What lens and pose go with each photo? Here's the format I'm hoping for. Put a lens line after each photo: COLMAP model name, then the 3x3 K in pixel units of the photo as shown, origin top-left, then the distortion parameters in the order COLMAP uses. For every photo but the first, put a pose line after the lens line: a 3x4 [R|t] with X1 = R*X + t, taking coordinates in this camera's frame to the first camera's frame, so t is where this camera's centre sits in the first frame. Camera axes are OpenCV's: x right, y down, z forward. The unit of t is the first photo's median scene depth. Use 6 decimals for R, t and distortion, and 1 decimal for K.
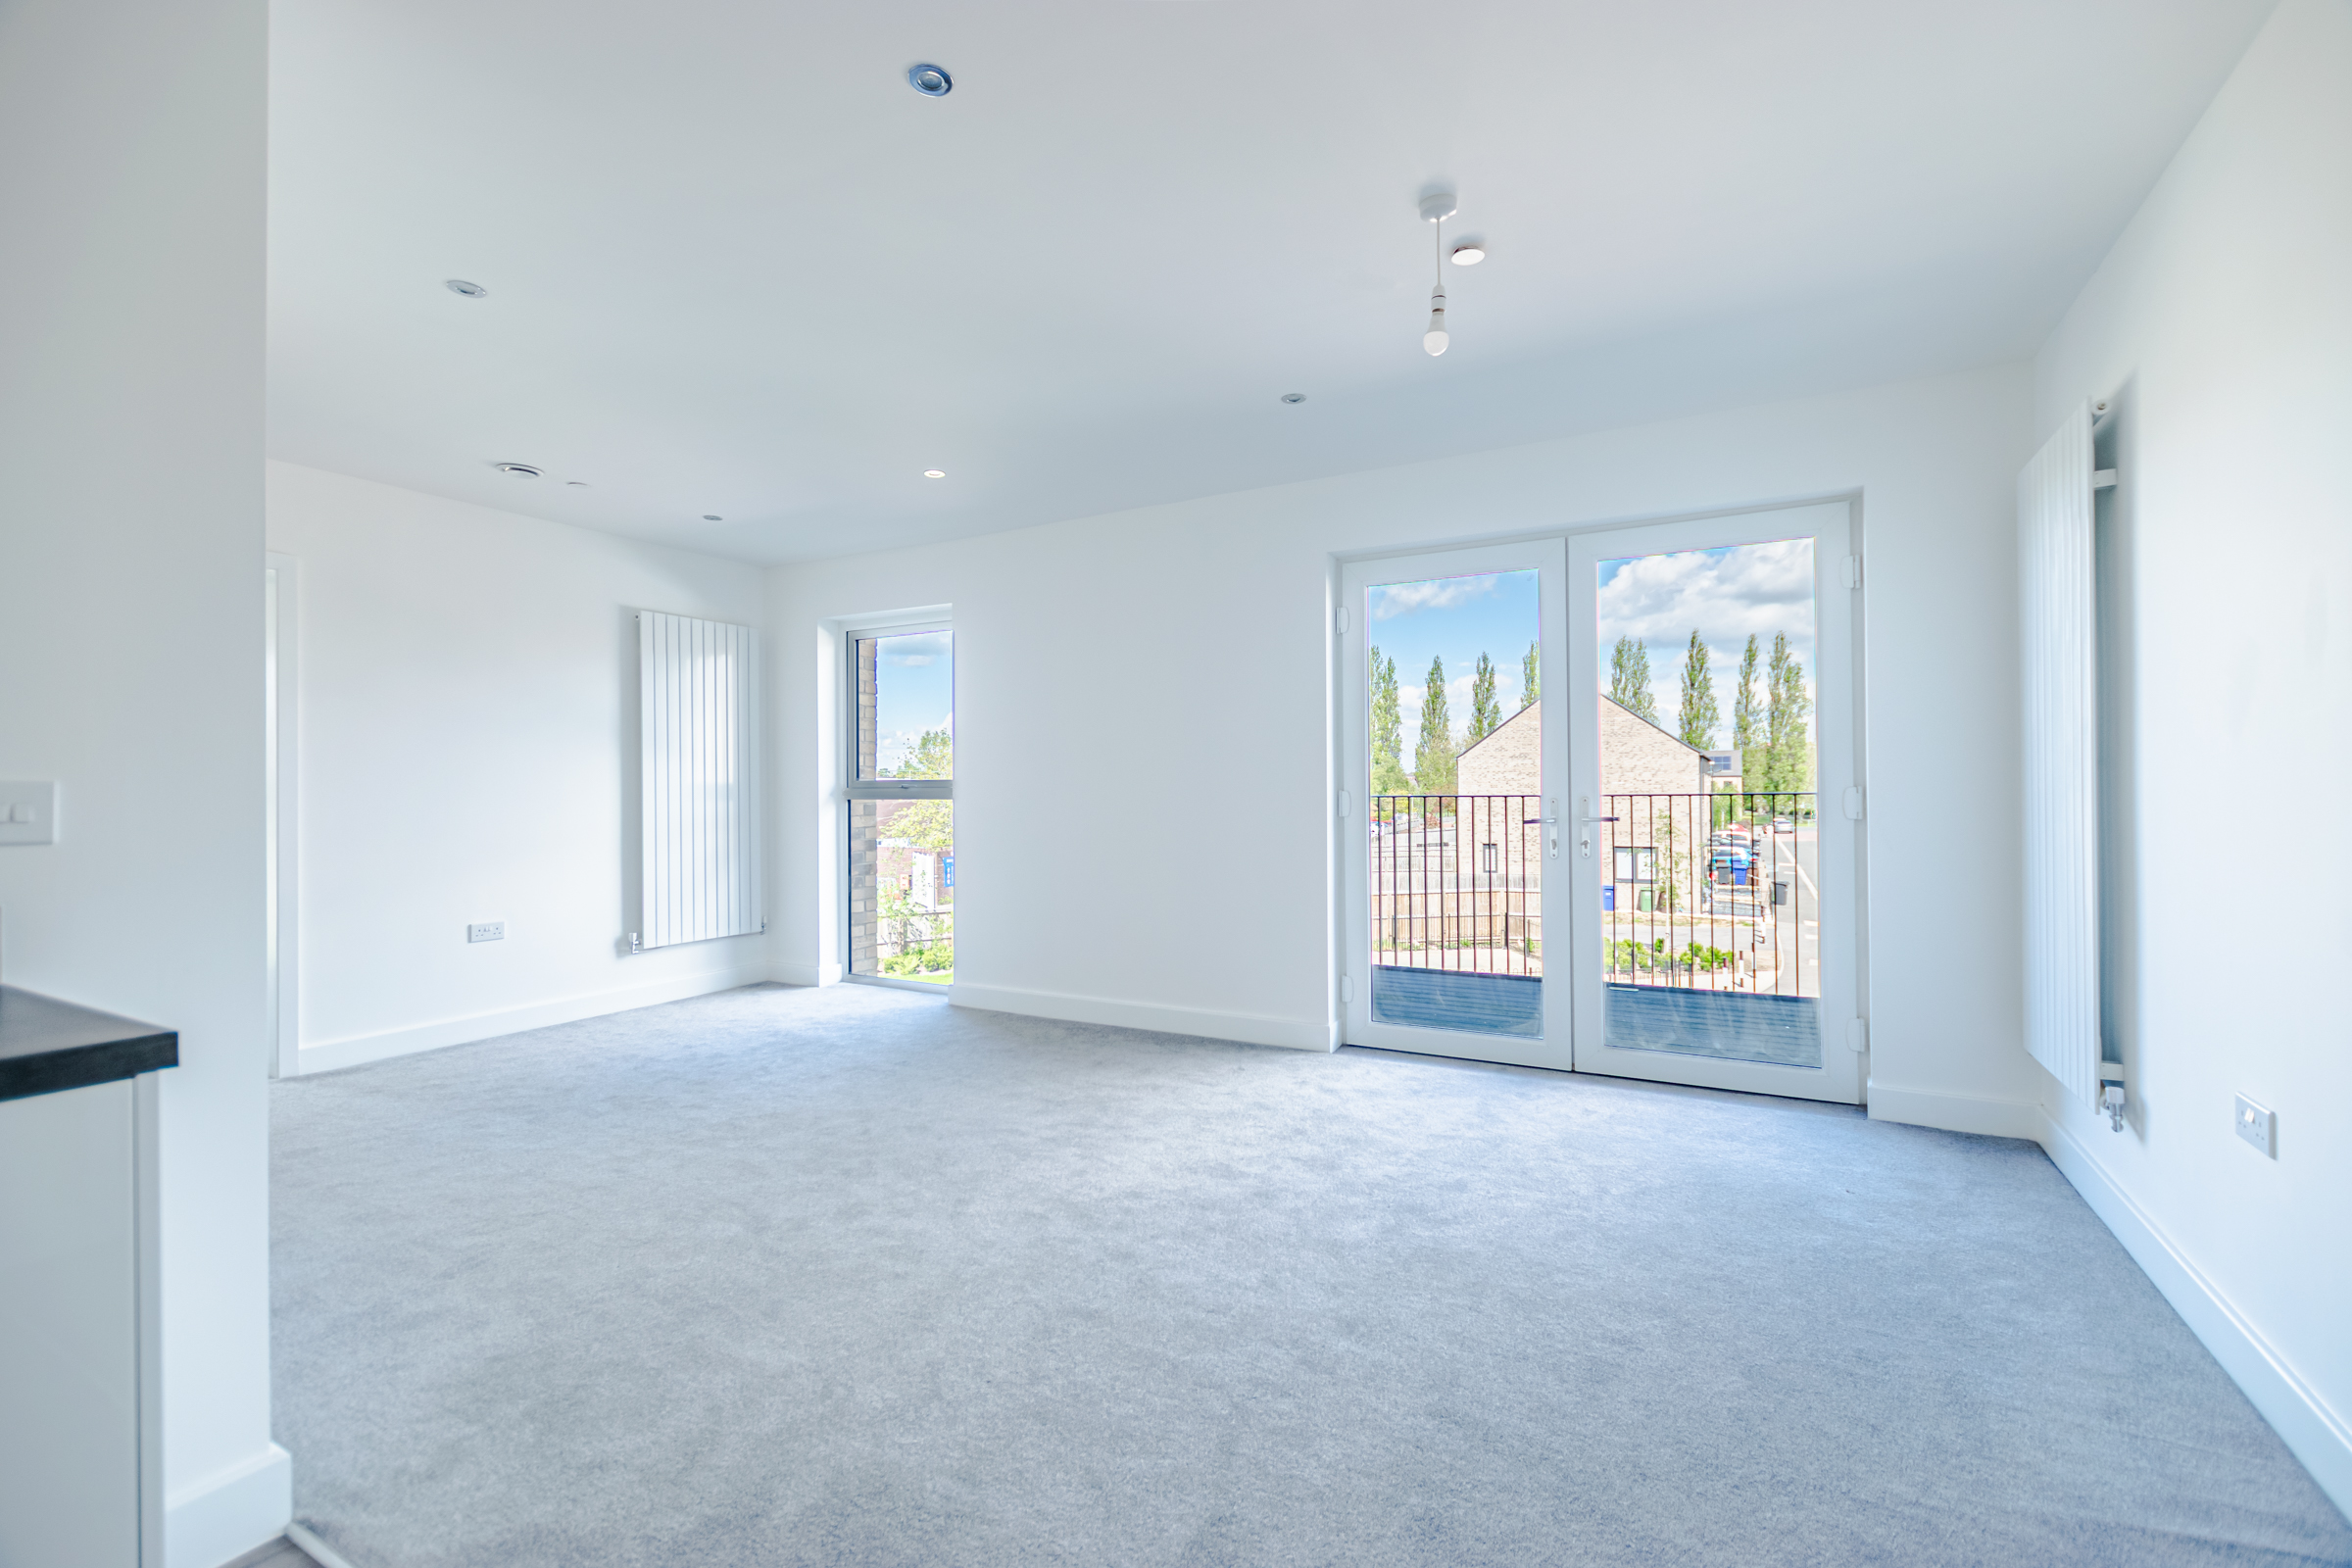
lens RADIAL K [[1016.4, 0, 1164.1], [0, 1016.4, 782.4], [0, 0, 1]] dist [0.015721, -0.000102]
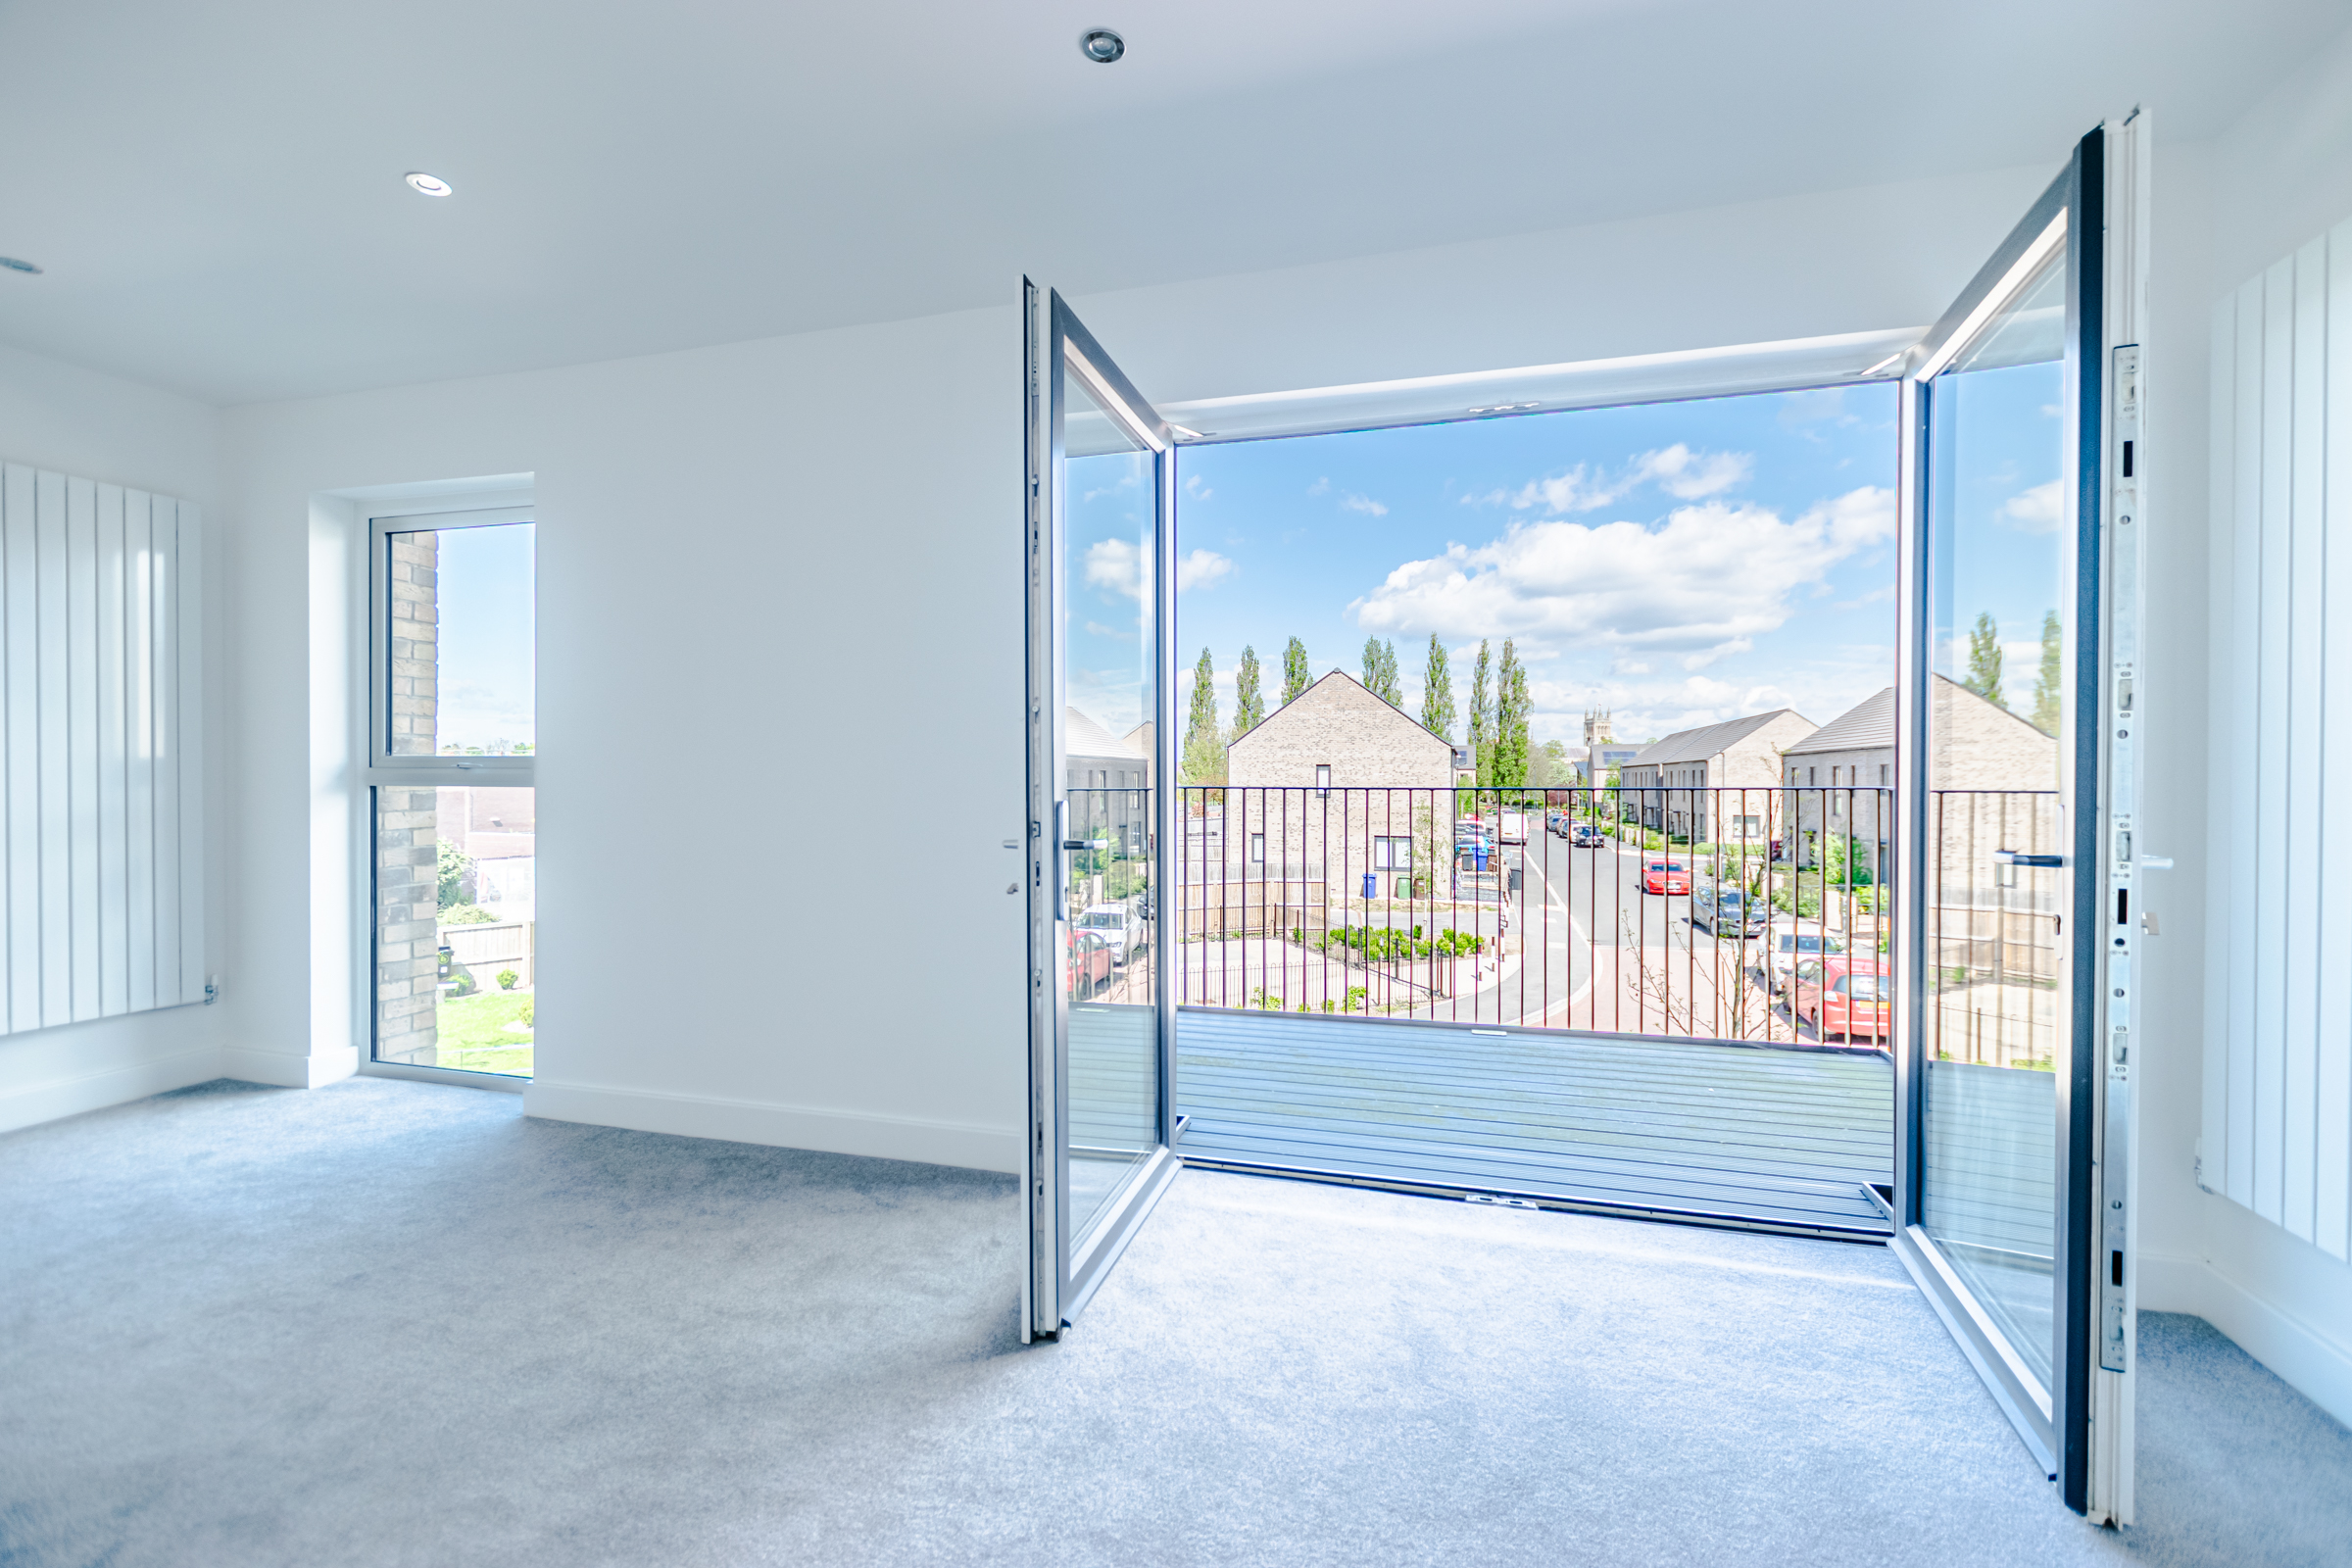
lens RADIAL K [[1016.4, 0, 1181.6], [0, 1016.4, 780.1], [0, 0, 1]] dist [0.015721, -0.000102]
pose [[0.970439, 0.009695, 0.241153, 0.022150], [-0.011978, 0.999896, 0.008001, 0.002218], [-0.241051, -0.010653, 0.970454, 0.250834]]
